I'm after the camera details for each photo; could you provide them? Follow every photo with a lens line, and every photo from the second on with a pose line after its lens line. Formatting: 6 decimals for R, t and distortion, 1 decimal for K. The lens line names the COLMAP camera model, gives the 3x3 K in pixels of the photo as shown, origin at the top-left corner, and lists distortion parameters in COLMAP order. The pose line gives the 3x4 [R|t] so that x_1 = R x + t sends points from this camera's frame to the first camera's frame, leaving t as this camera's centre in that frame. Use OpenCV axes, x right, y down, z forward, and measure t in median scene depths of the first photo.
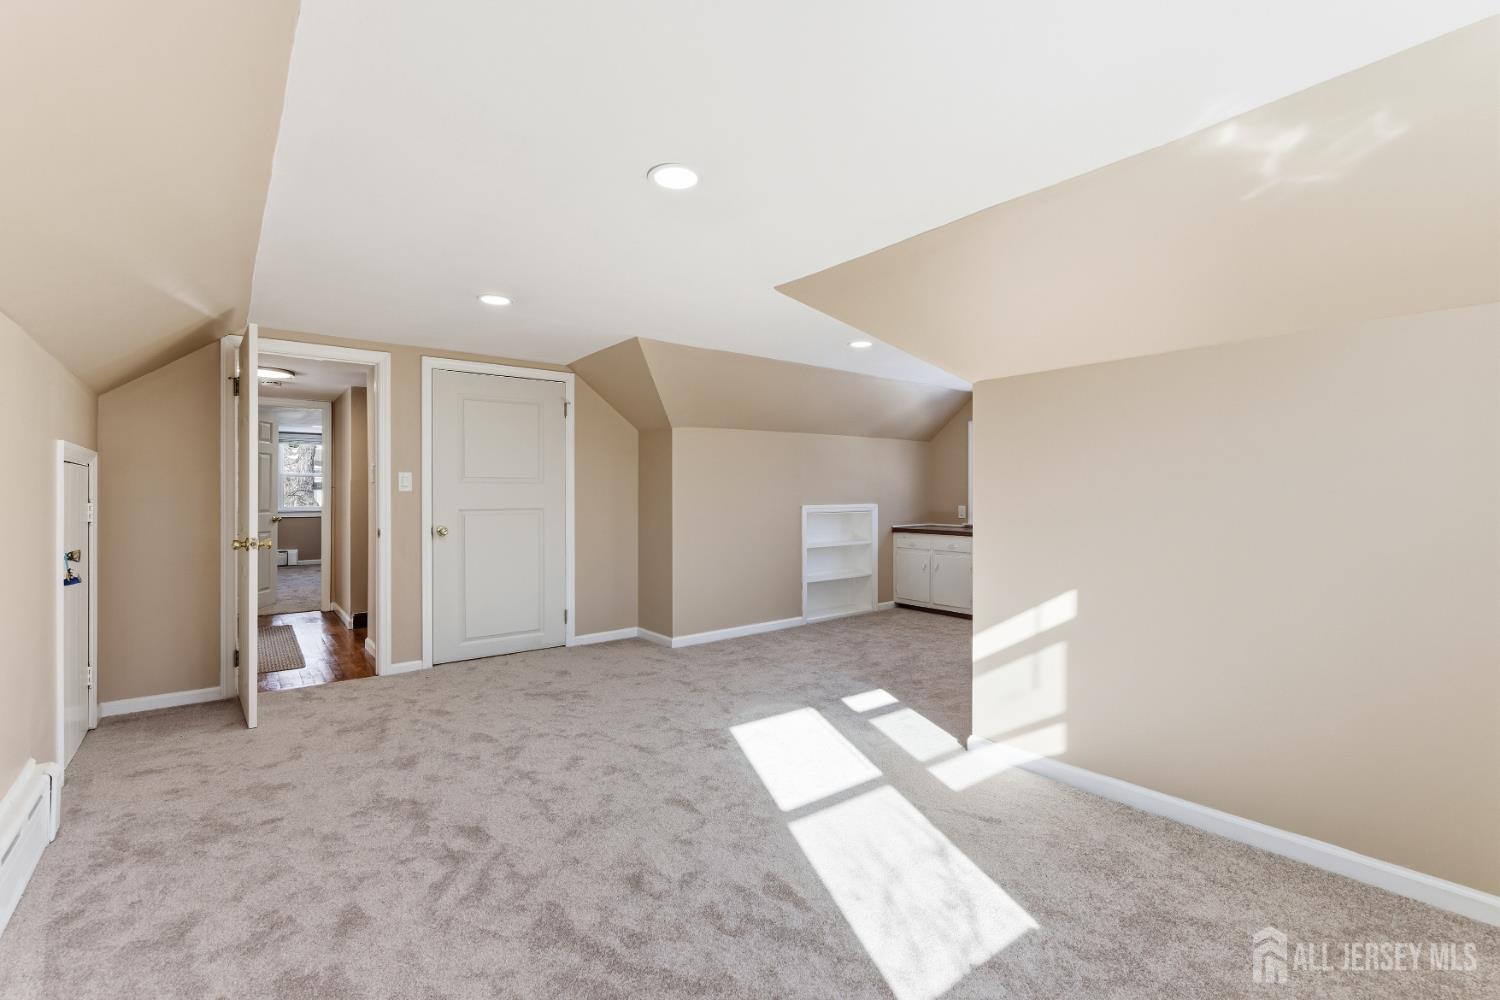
lens RADIAL K [[679.0, 0, 747.8], [0, 679.0, 500.5], [0, 0, 1]] dist [0.002756, 0.000642]
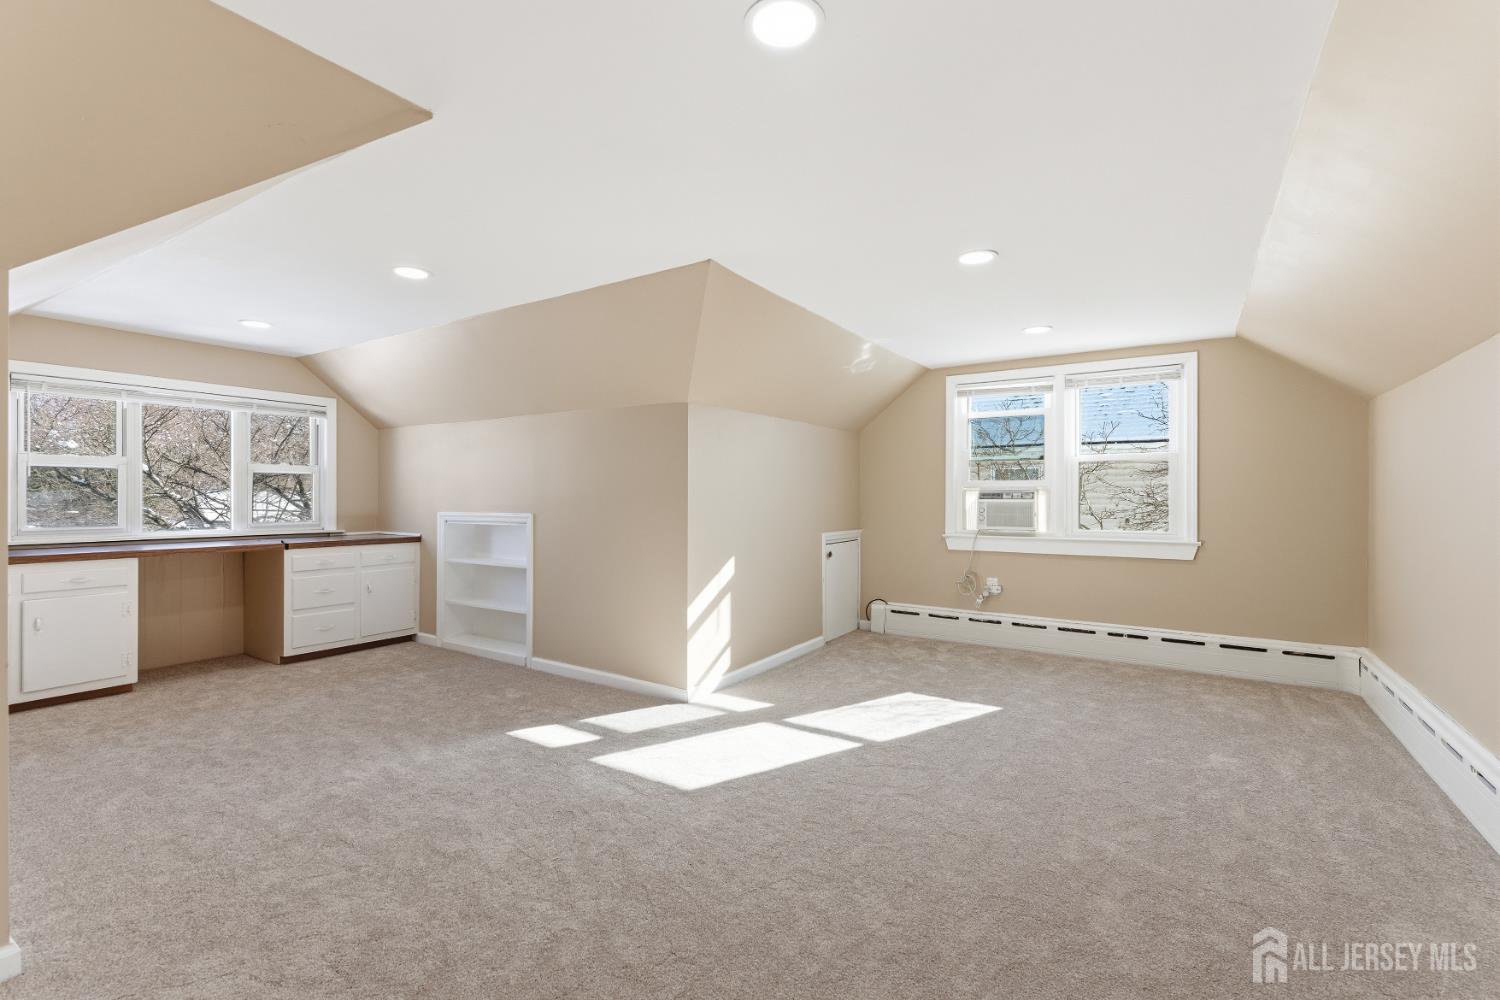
lens RADIAL K [[679.0, 0, 747.5], [0, 679.0, 494.7], [0, 0, 1]] dist [0.002756, 0.000642]
pose [[-0.332037, -0.003792, 0.943259, -0.949890], [-0.001605, 0.999993, 0.003455, -0.011351], [-0.943265, -0.000367, -0.332041, 1.443759]]
